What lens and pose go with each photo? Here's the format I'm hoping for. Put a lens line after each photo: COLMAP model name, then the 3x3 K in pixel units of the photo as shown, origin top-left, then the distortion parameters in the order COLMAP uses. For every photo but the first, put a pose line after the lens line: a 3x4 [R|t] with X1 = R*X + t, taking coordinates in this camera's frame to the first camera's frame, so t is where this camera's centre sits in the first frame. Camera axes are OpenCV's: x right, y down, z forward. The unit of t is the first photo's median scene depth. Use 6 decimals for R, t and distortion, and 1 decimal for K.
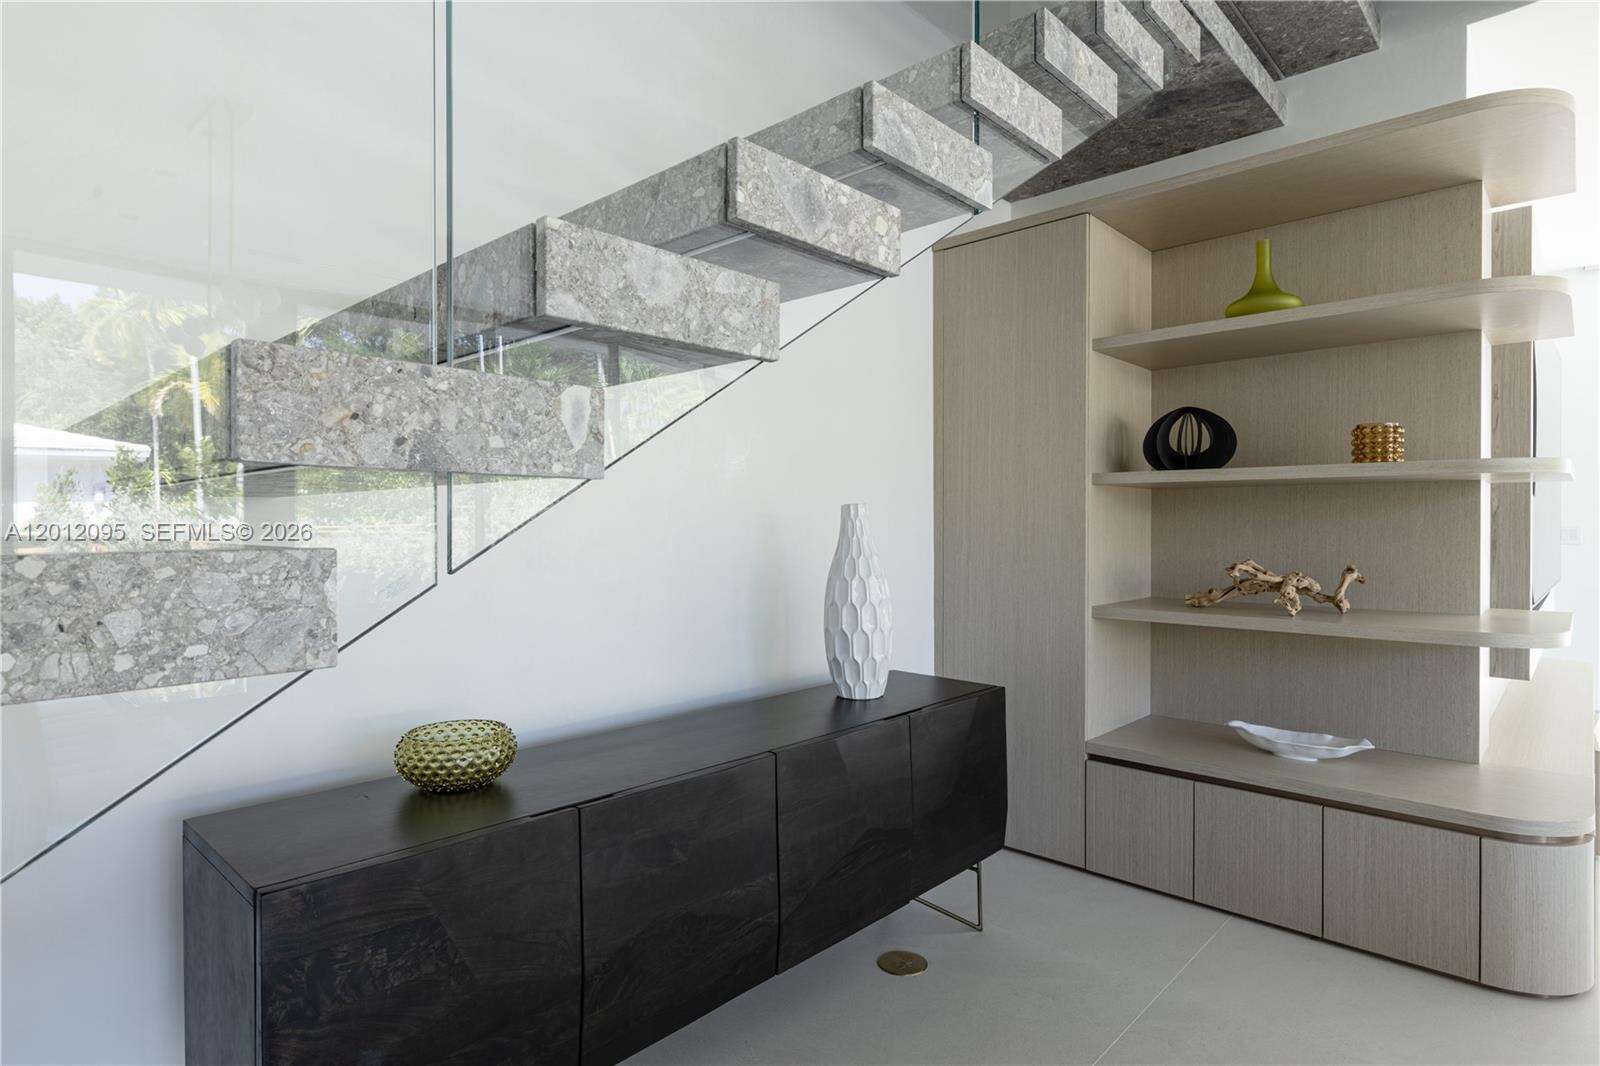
lens RADIAL K [[845.6, 0, 809.3], [0, 845.6, 536.9], [0, 0, 1]] dist [0.017080, 0.000364]
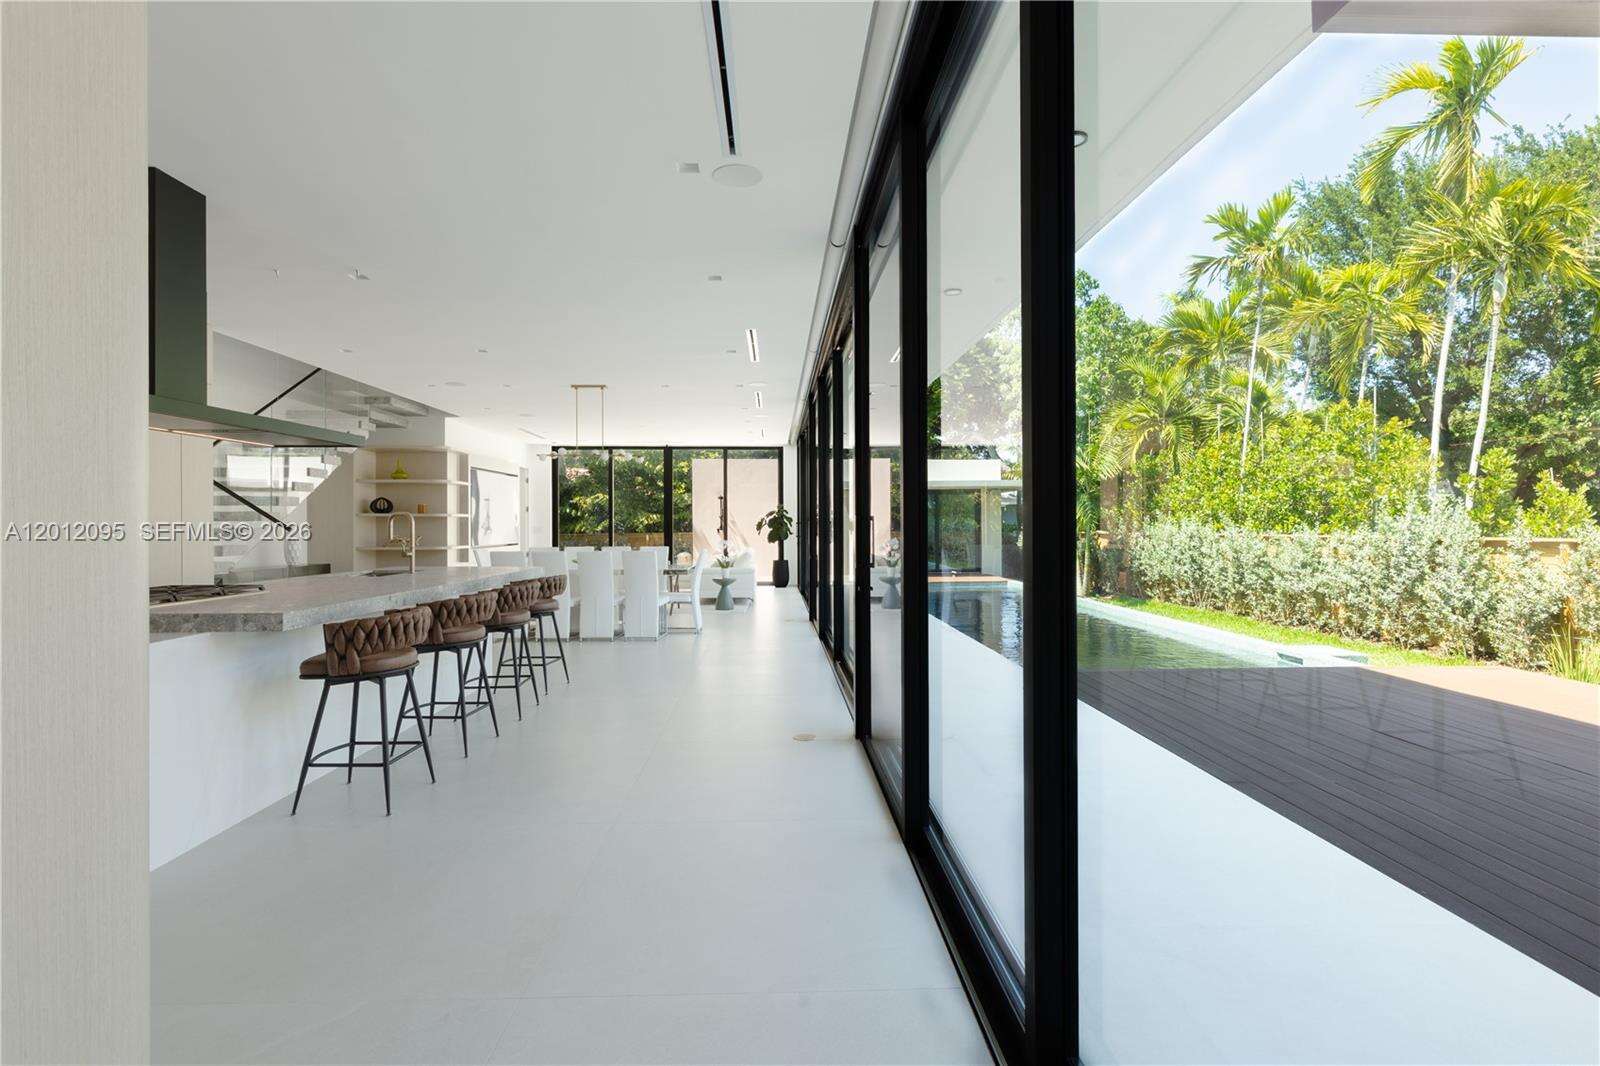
lens RADIAL K [[756.5, 0, 785.6], [0, 756.5, 522.5], [0, 0, 1]] dist [-0.000697, -0.000350]
pose [[0.724935, 0.003464, 0.688809, -0.691452], [0.009287, 0.999847, -0.014802, 0.041228], [-0.688755, 0.017127, 0.724792, -3.164421]]
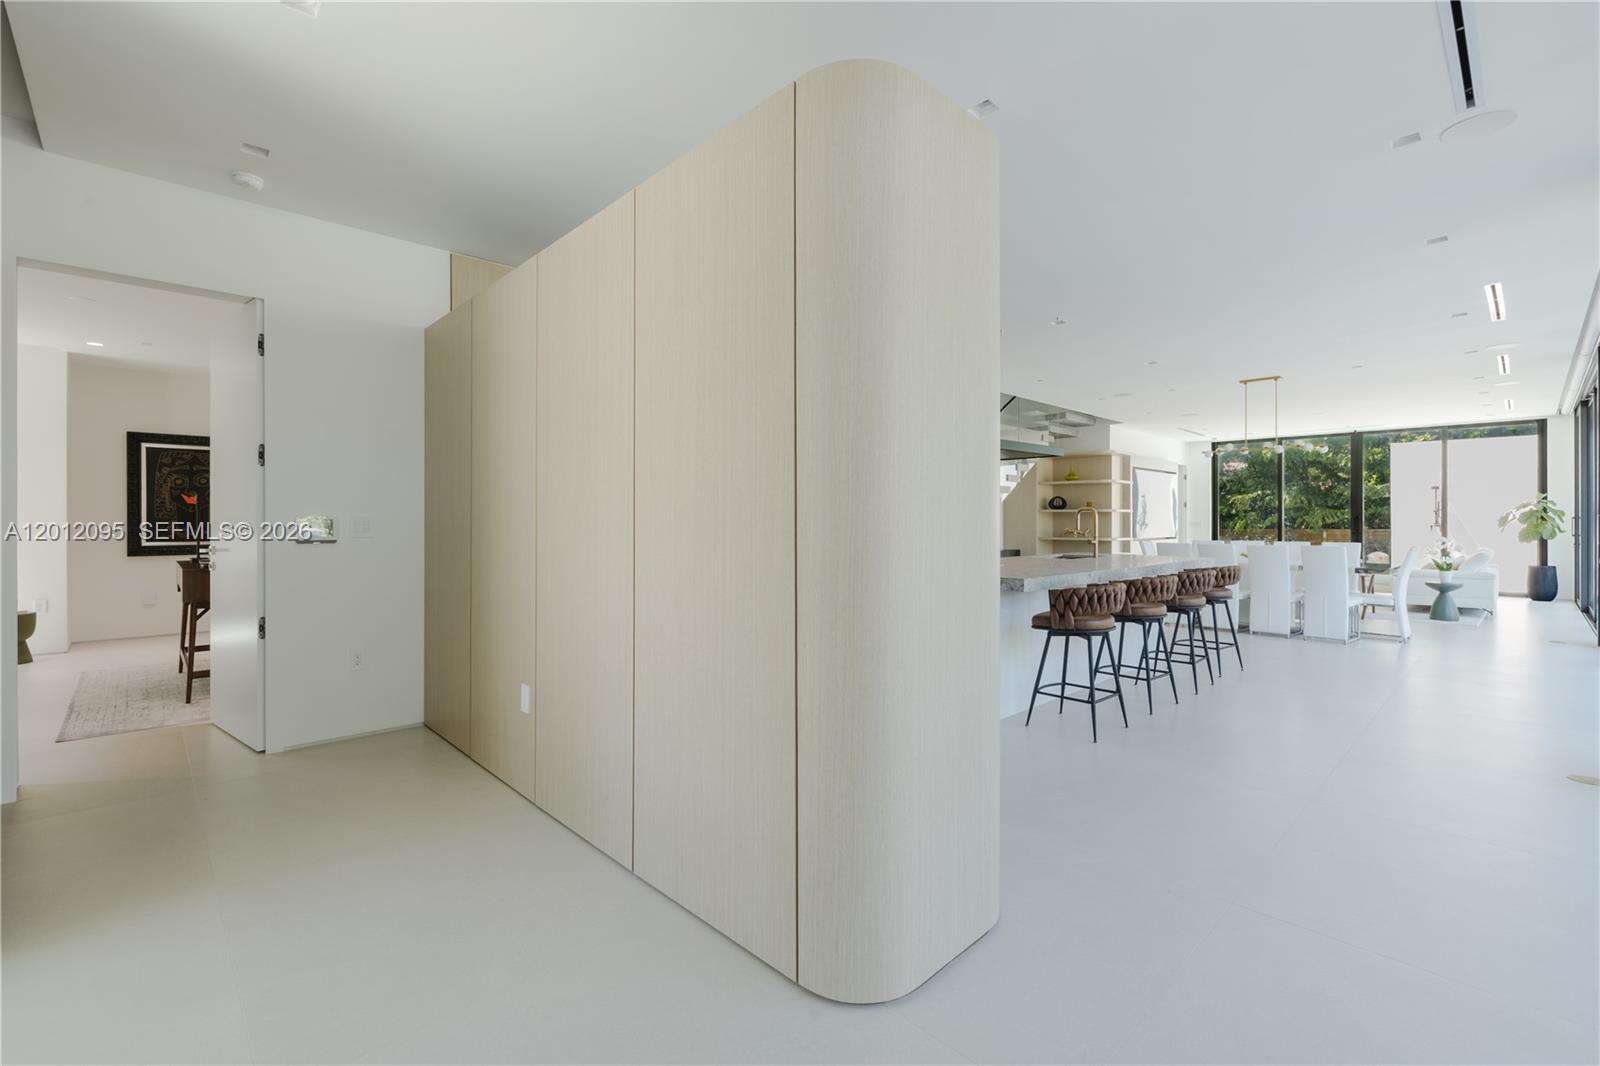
lens RADIAL K [[695.0, 0, 797.3], [0, 695.0, 522.9], [0, 0, 1]] dist [0.001244, 0.000245]
pose [[0.997857, 0.004619, -0.065268, -0.847095], [-0.005305, 0.999932, -0.010345, 0.053369], [0.065216, 0.010669, 0.997814, -3.325000]]
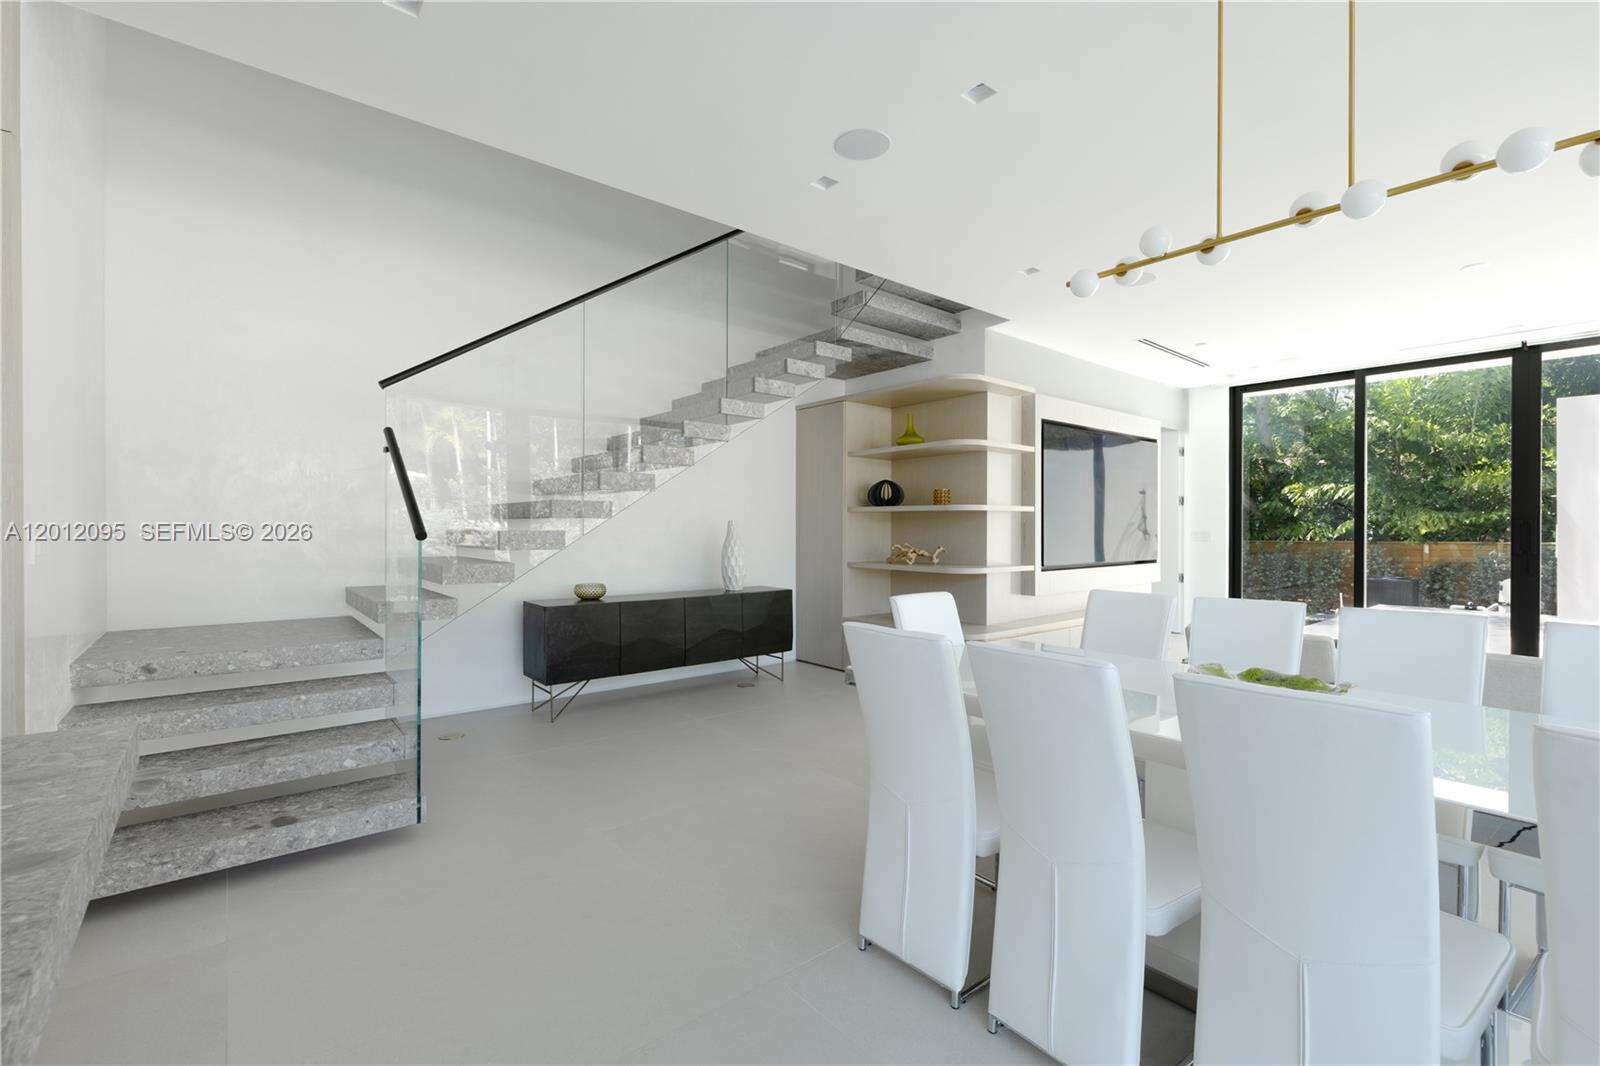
lens RADIAL K [[695.0, 0, 817.1], [0, 695.0, 538.6], [0, 0, 1]] dist [0.001244, 0.000245]
pose [[0.992605, 0.008665, -0.121077, 0.527342], [-0.008204, 0.999957, 0.004306, 0.007810], [0.121109, -0.003281, 0.992634, -1.064379]]
